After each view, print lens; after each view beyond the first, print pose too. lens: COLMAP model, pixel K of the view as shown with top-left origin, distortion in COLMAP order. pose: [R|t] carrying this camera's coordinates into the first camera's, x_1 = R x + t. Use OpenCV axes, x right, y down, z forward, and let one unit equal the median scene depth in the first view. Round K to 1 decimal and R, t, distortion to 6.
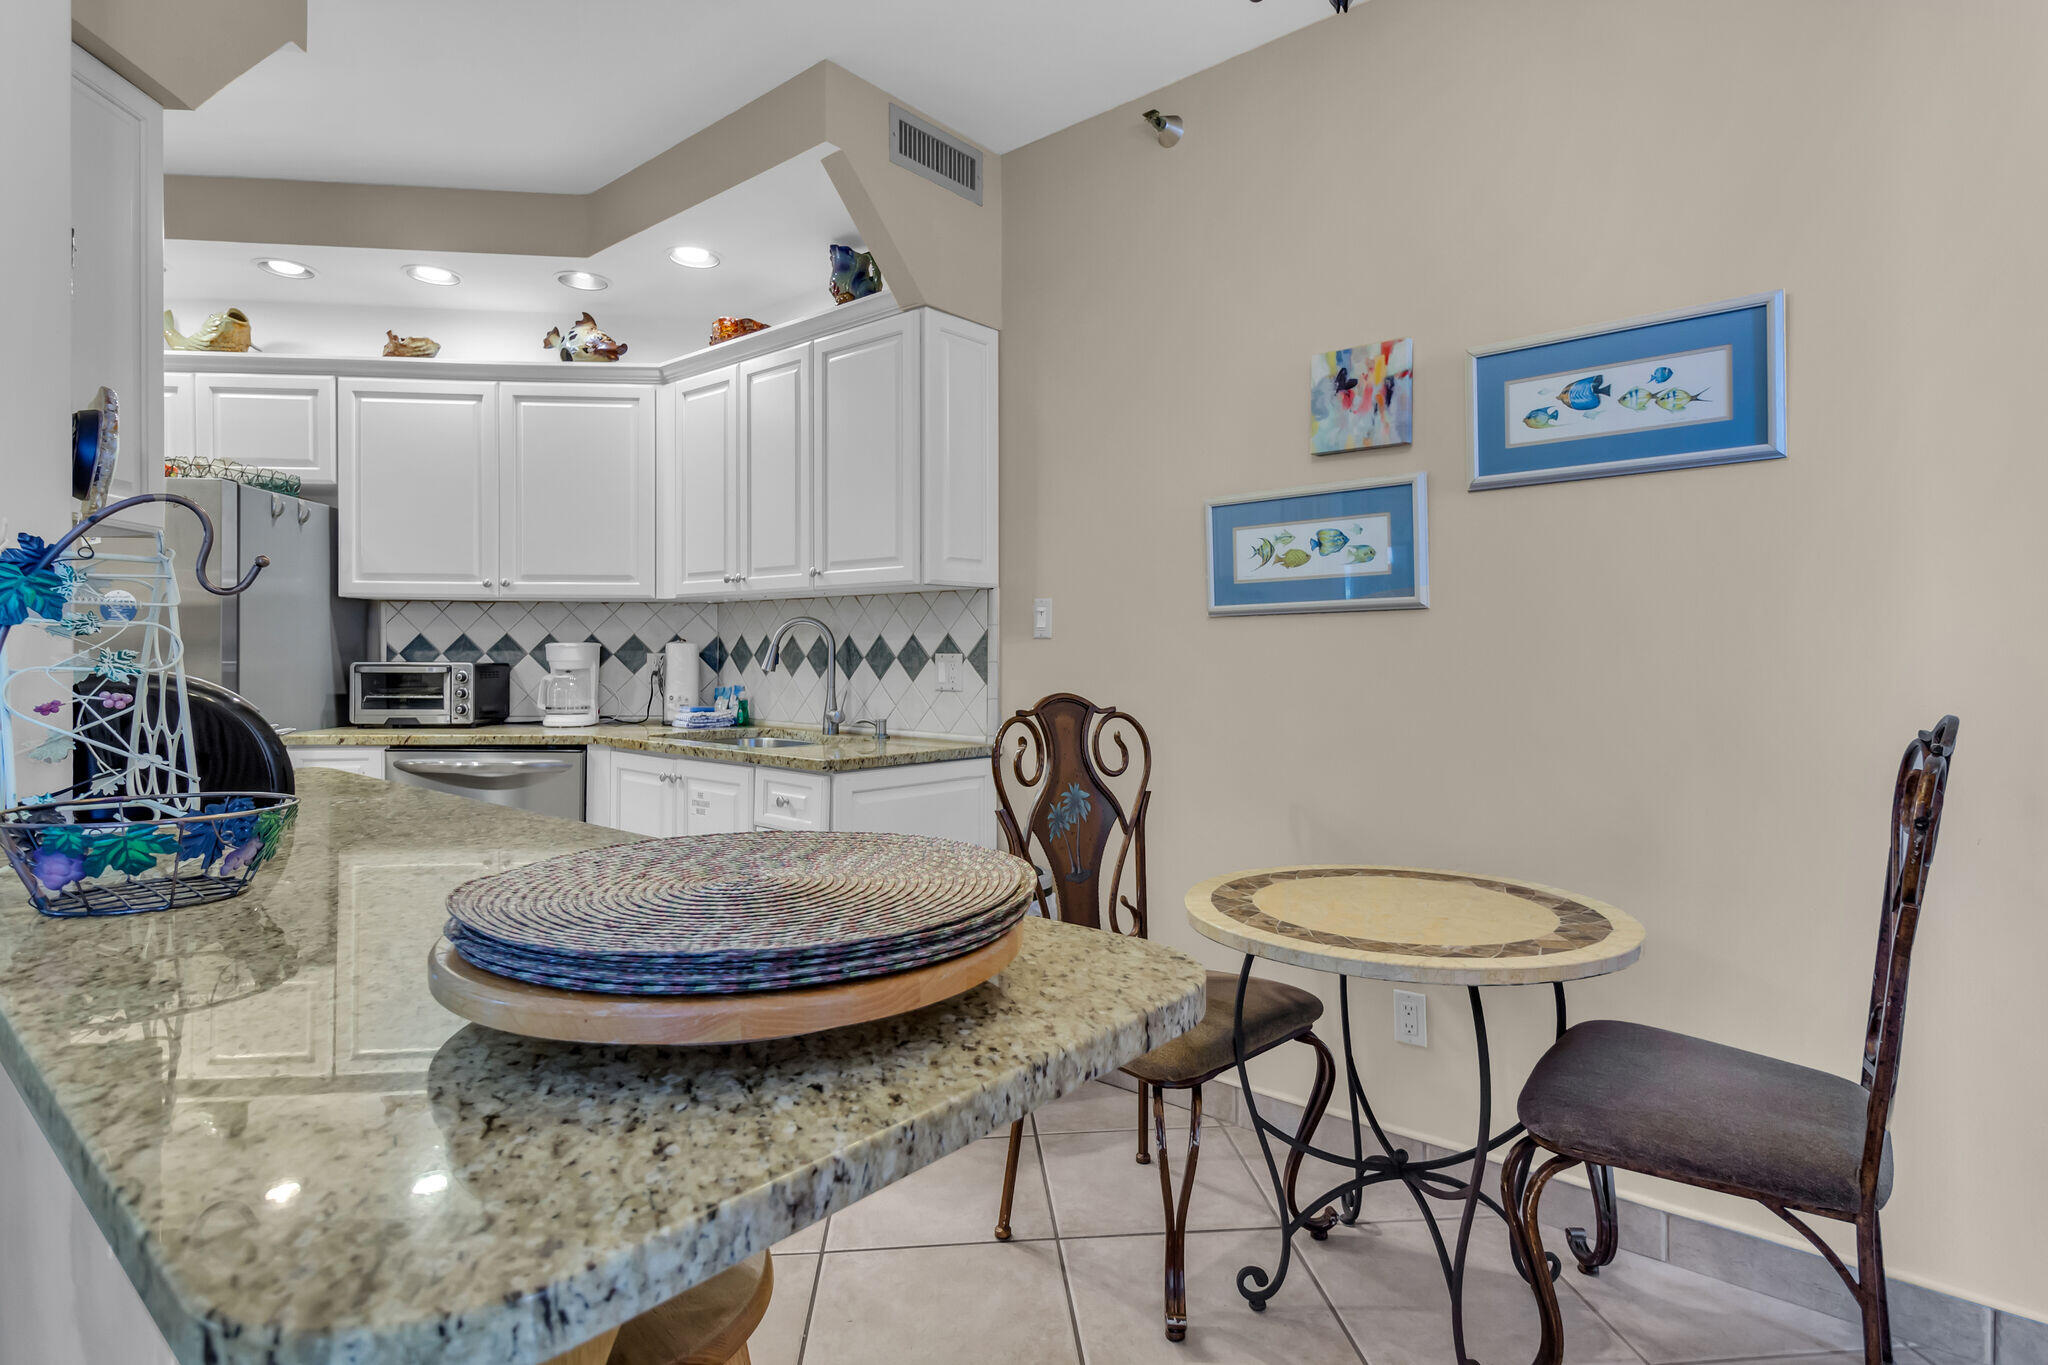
lens RADIAL K [[1033.7, 0, 1062.0], [0, 1033.7, 646.3], [0, 0, 1]] dist [-0.003298, -0.000340]
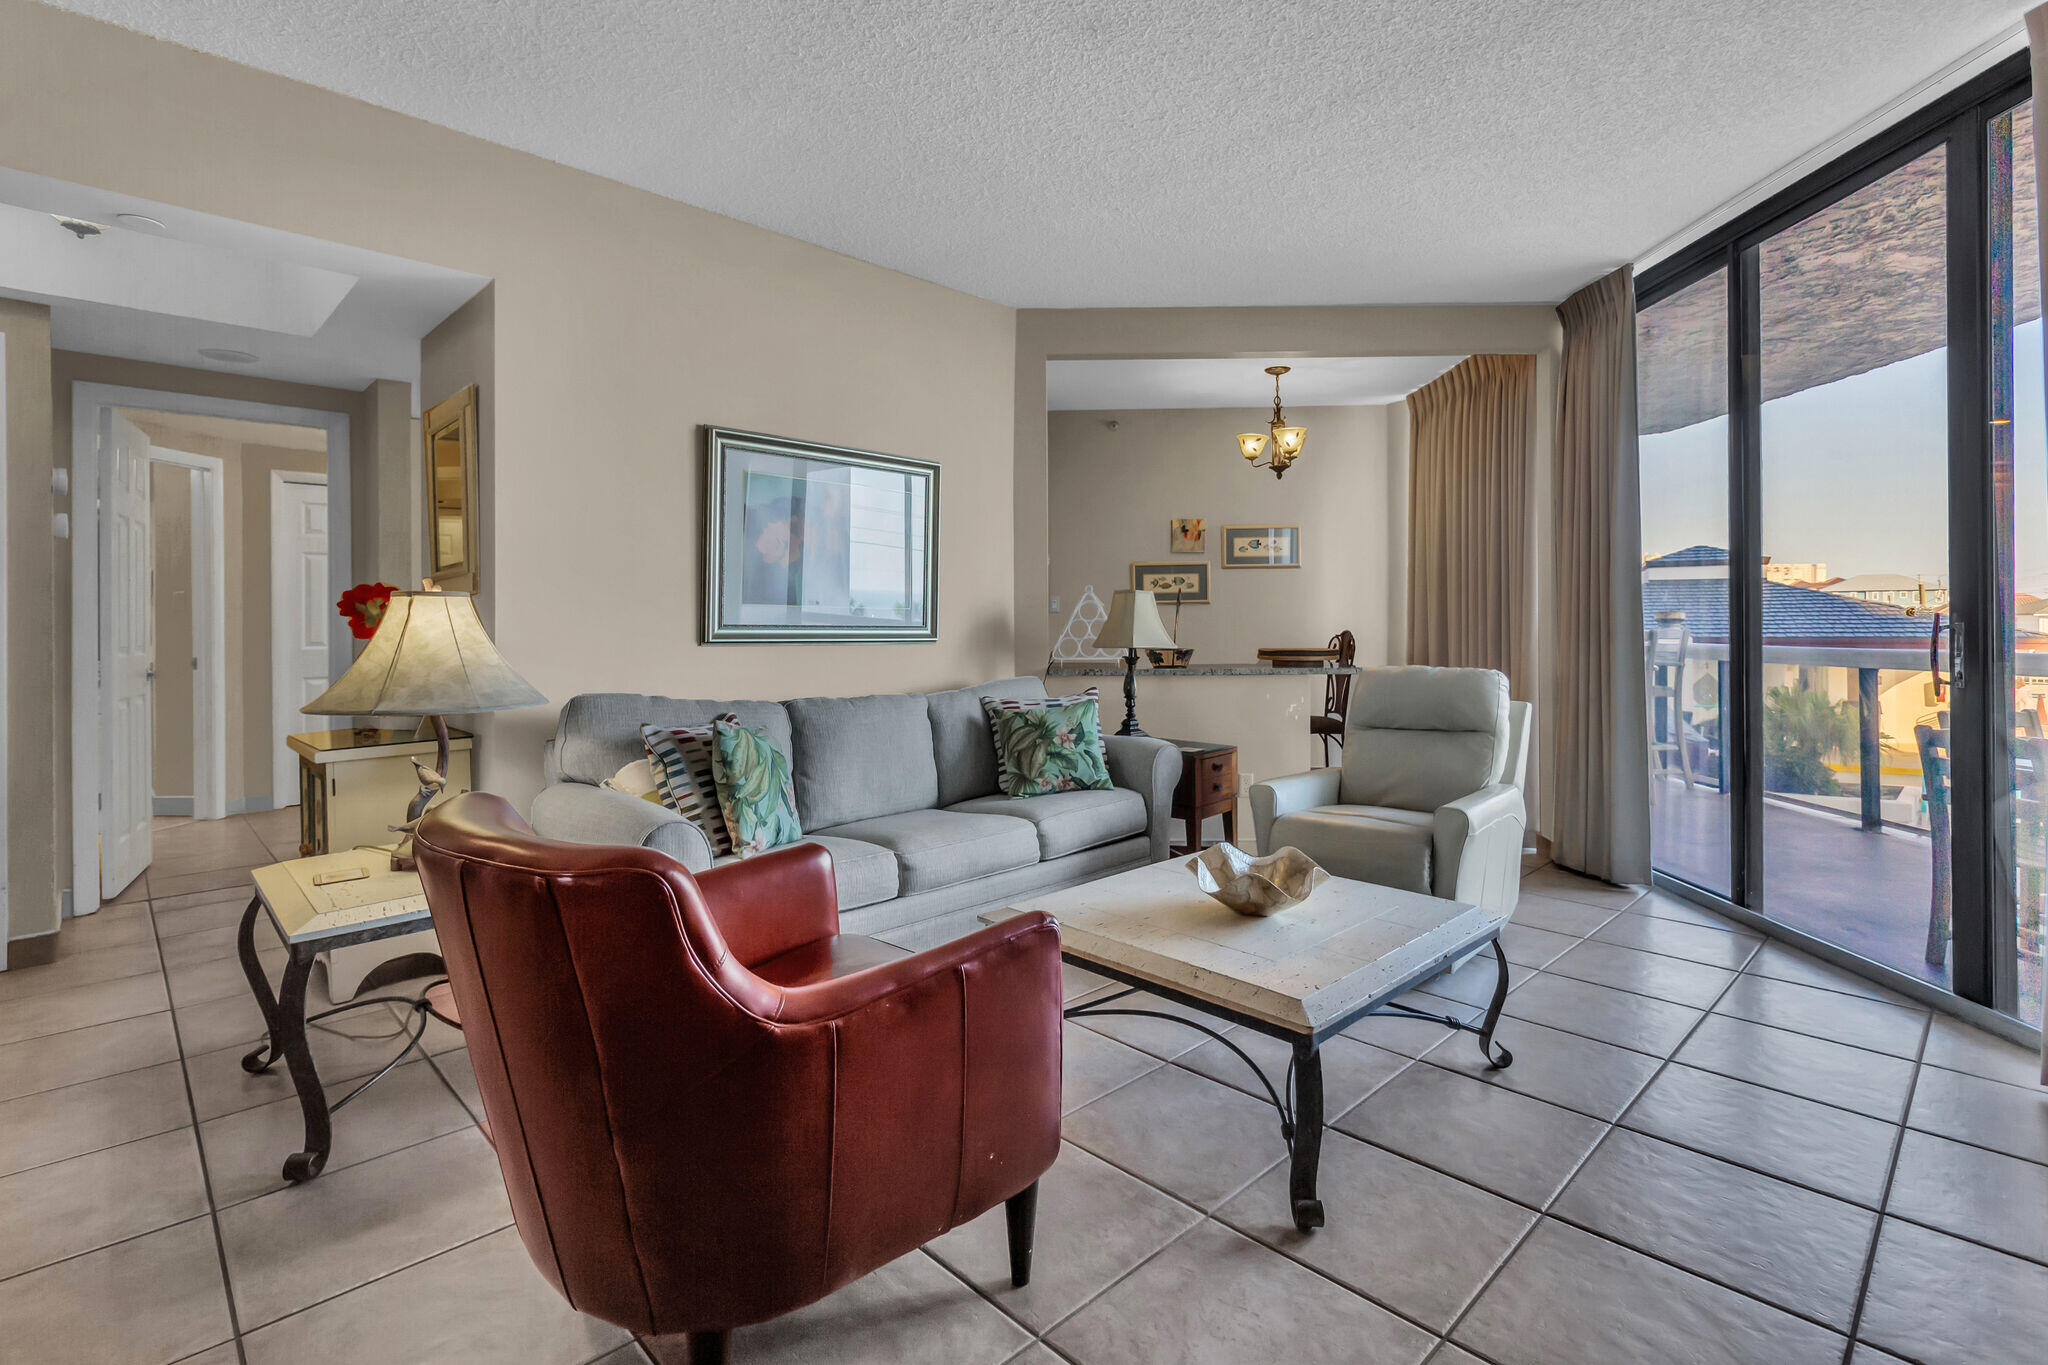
lens RADIAL K [[954.3, 0, 1033.8], [0, 954.3, 620.8], [0, 0, 1]] dist [-0.000783, -0.000506]
pose [[0.787352, -0.006880, 0.616465, -1.410740], [-0.000153, 0.999936, 0.011356, -0.012374], [-0.616504, -0.009035, 0.787300, -0.745178]]
